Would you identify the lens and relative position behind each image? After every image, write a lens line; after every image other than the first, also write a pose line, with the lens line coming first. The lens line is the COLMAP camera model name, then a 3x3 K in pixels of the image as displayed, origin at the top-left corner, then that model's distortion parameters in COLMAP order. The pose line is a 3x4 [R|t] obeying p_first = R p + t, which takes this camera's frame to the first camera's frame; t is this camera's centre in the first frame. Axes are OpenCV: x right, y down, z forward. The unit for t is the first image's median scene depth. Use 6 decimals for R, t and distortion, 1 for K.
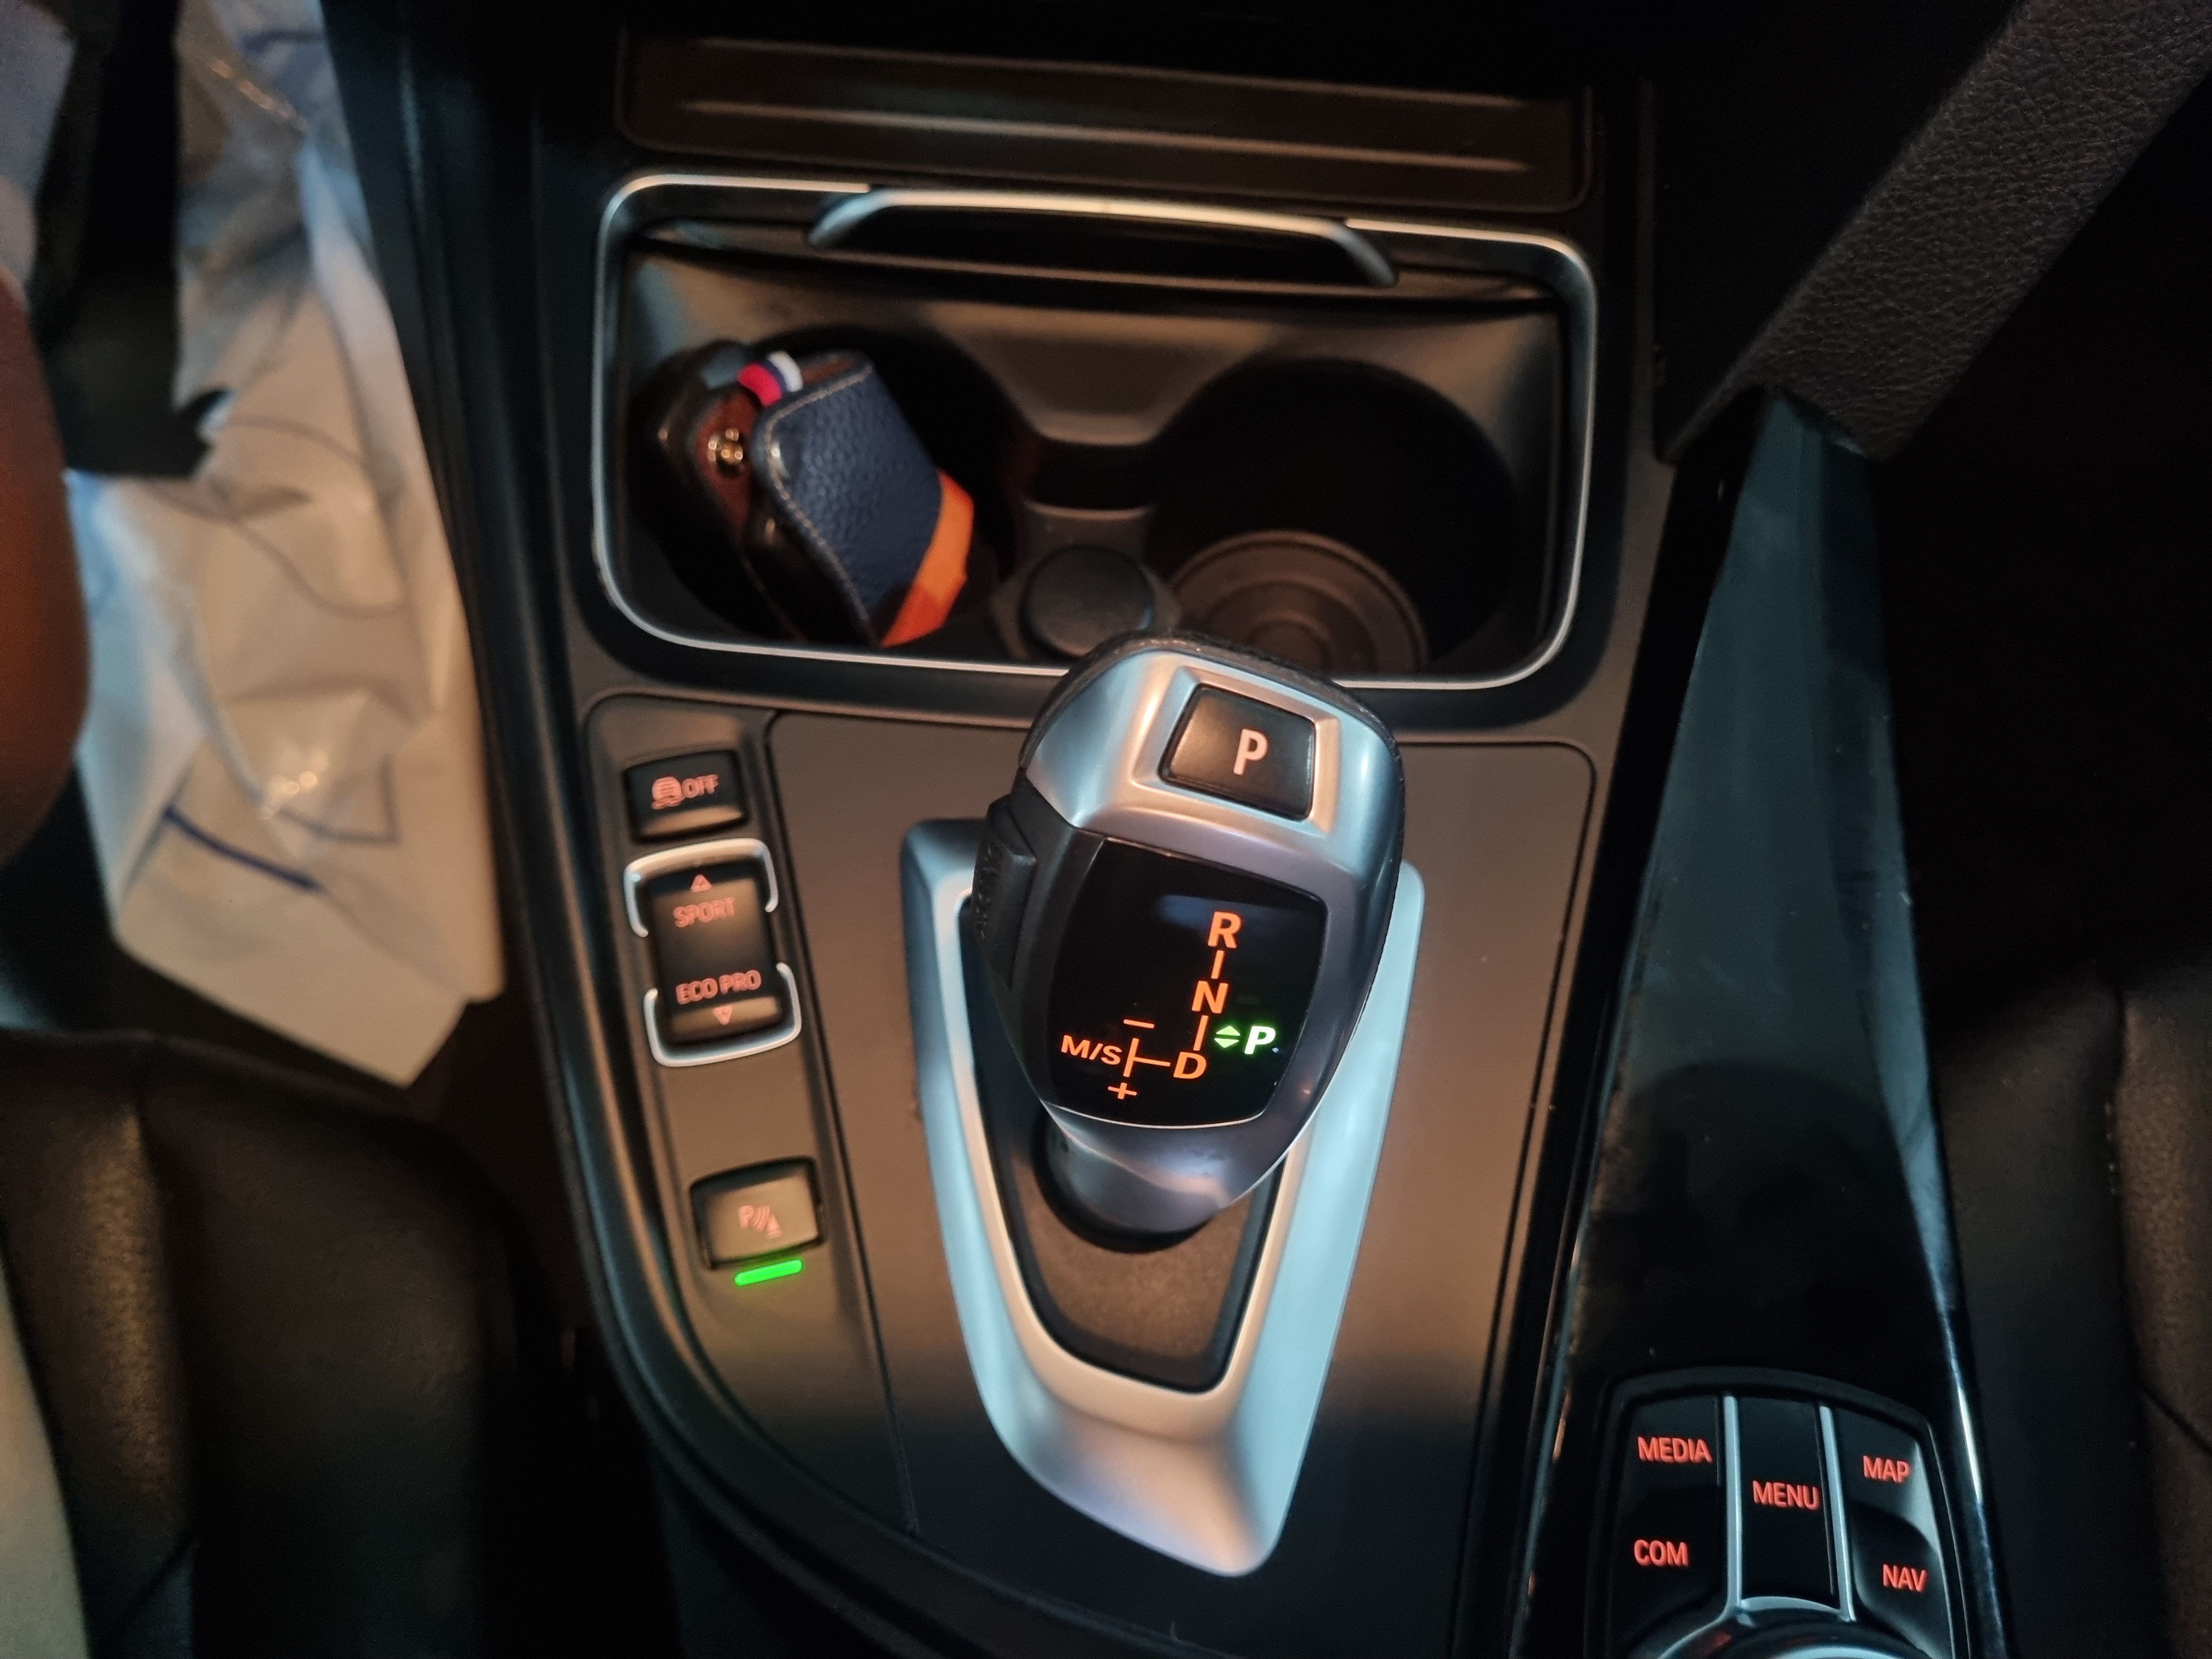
lens RADIAL K [[1710.9, 0, 1096.0], [0, 1710.9, 826.5], [0, 0, 1]] dist [0.008242, -0.004358]
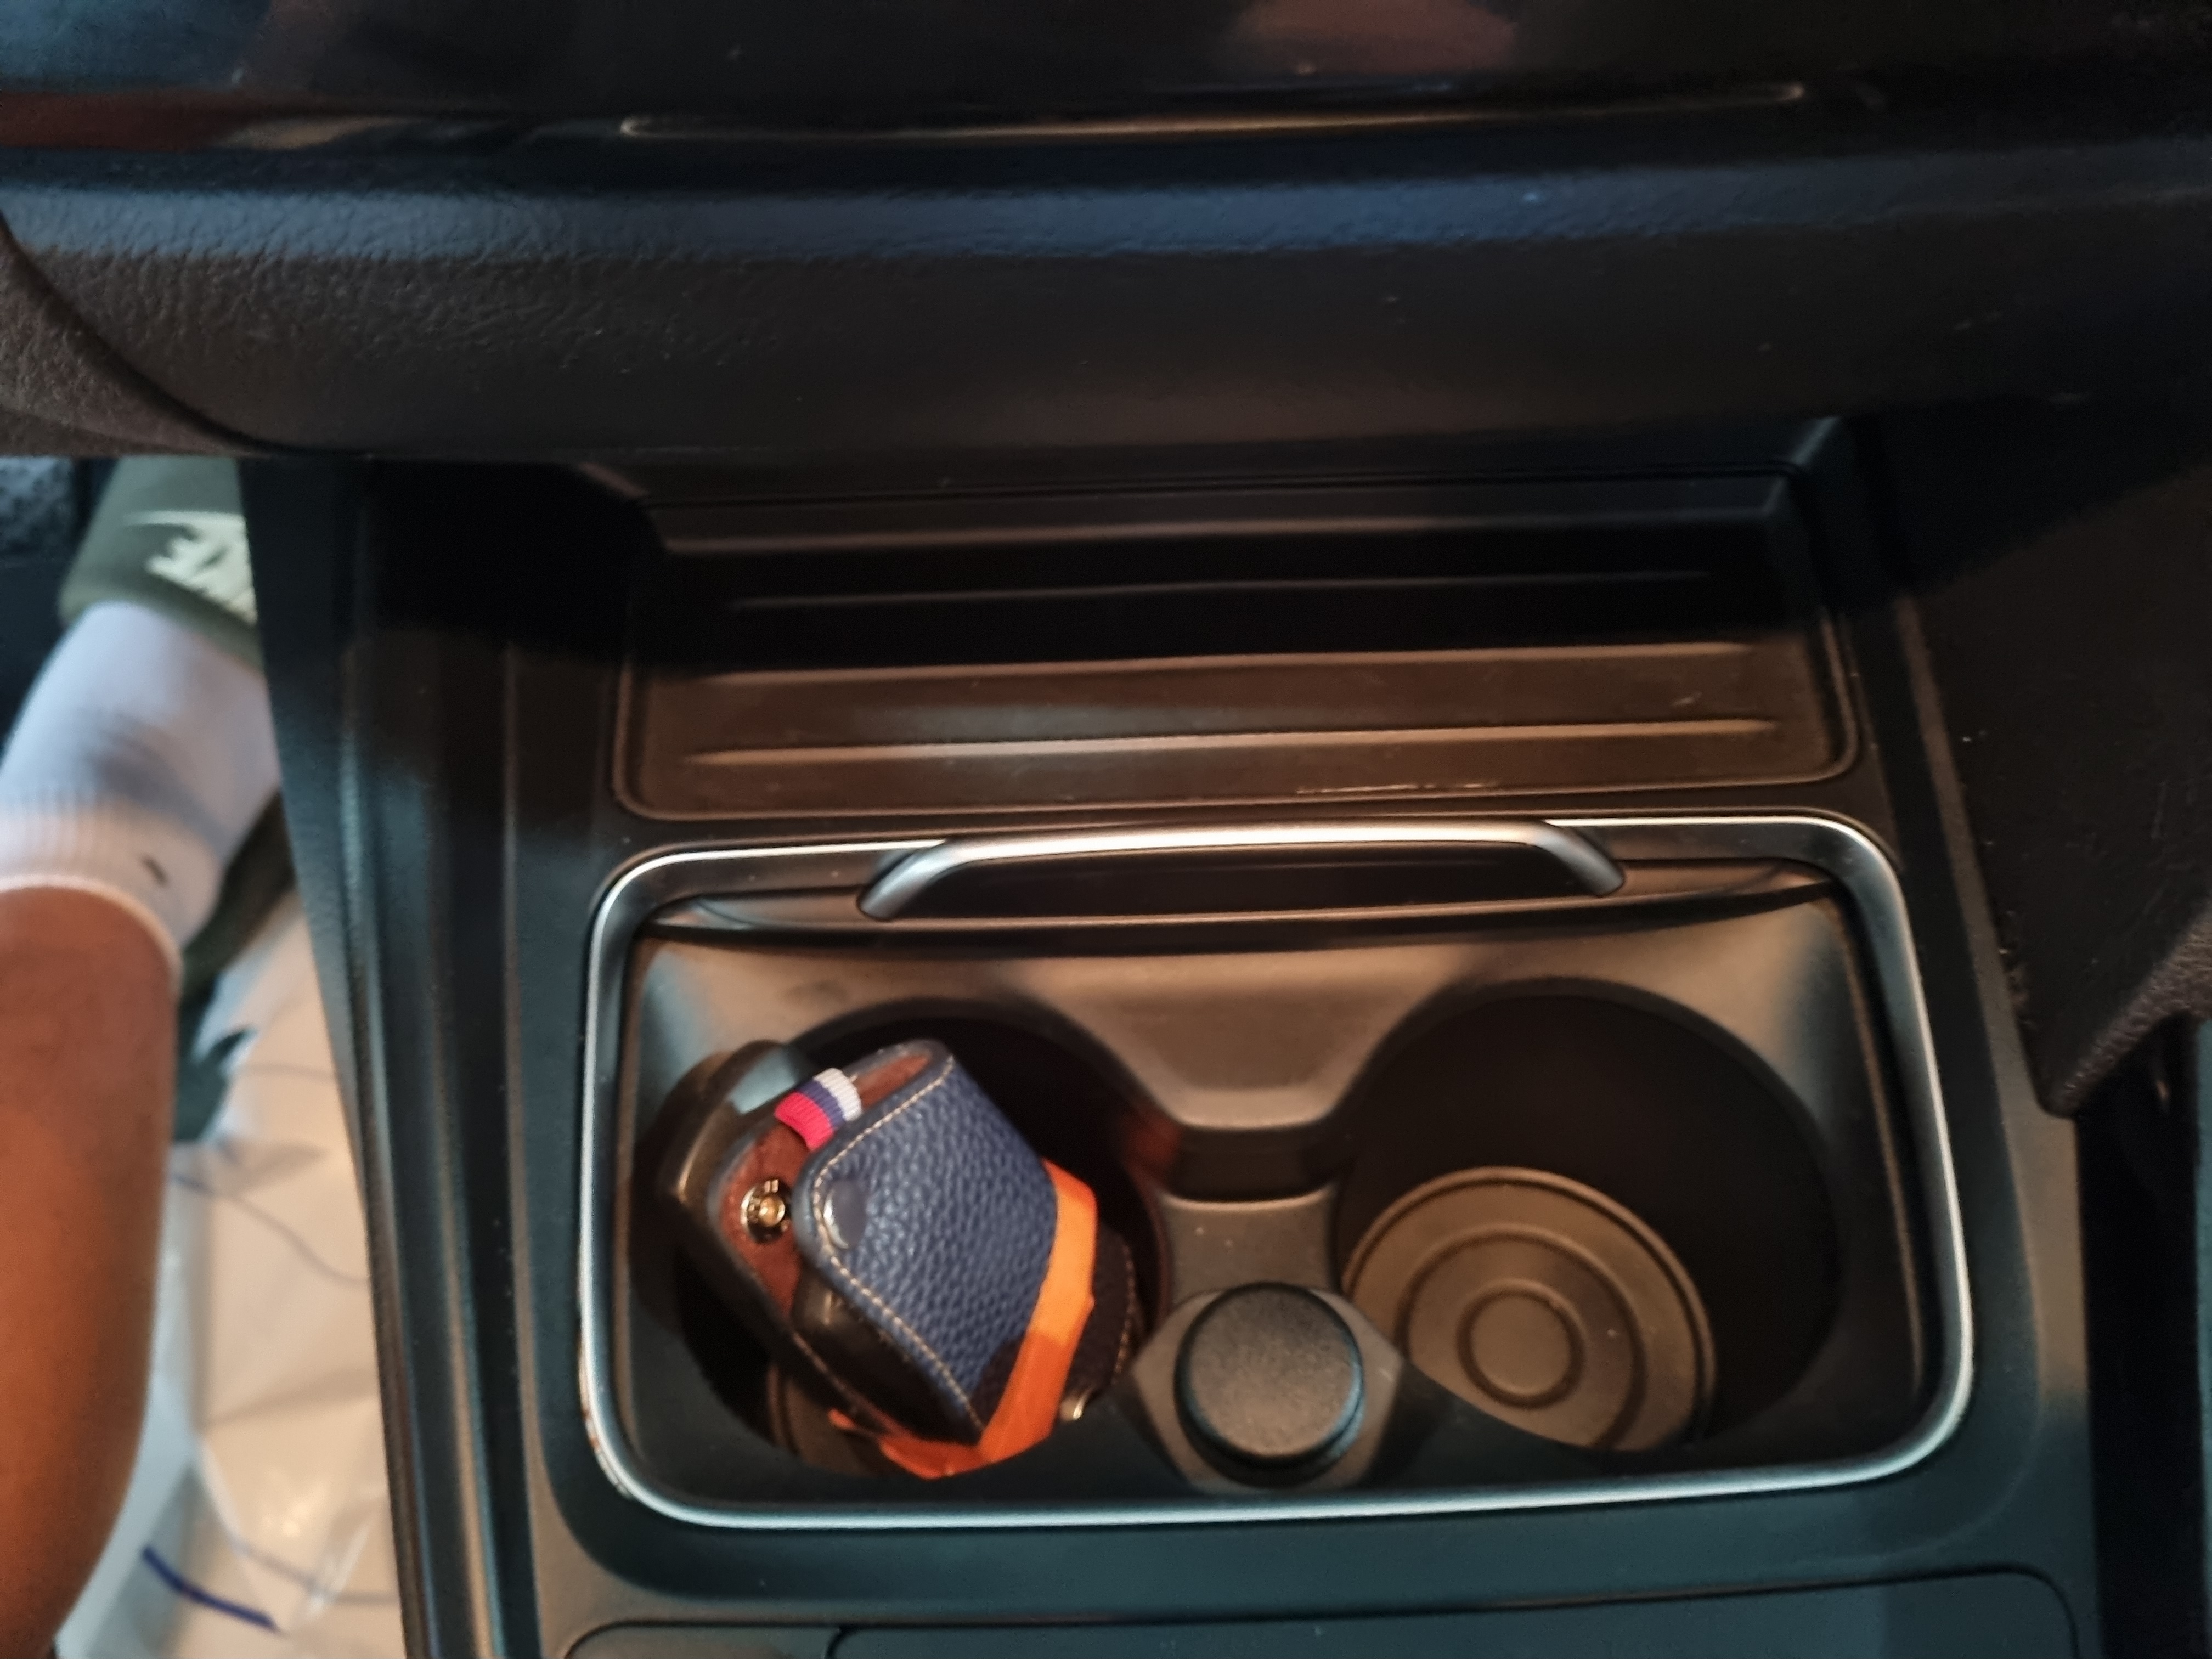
lens RADIAL K [[1656.2, 0, 1119.6], [0, 1656.2, 826.9], [0, 0, 1]] dist [0.017858, -0.008393]
pose [[0.995061, -0.093221, -0.034095, -0.022631], [0.082352, 0.967092, -0.240730, -0.190233], [0.055414, 0.236733, 0.969993, 0.269714]]
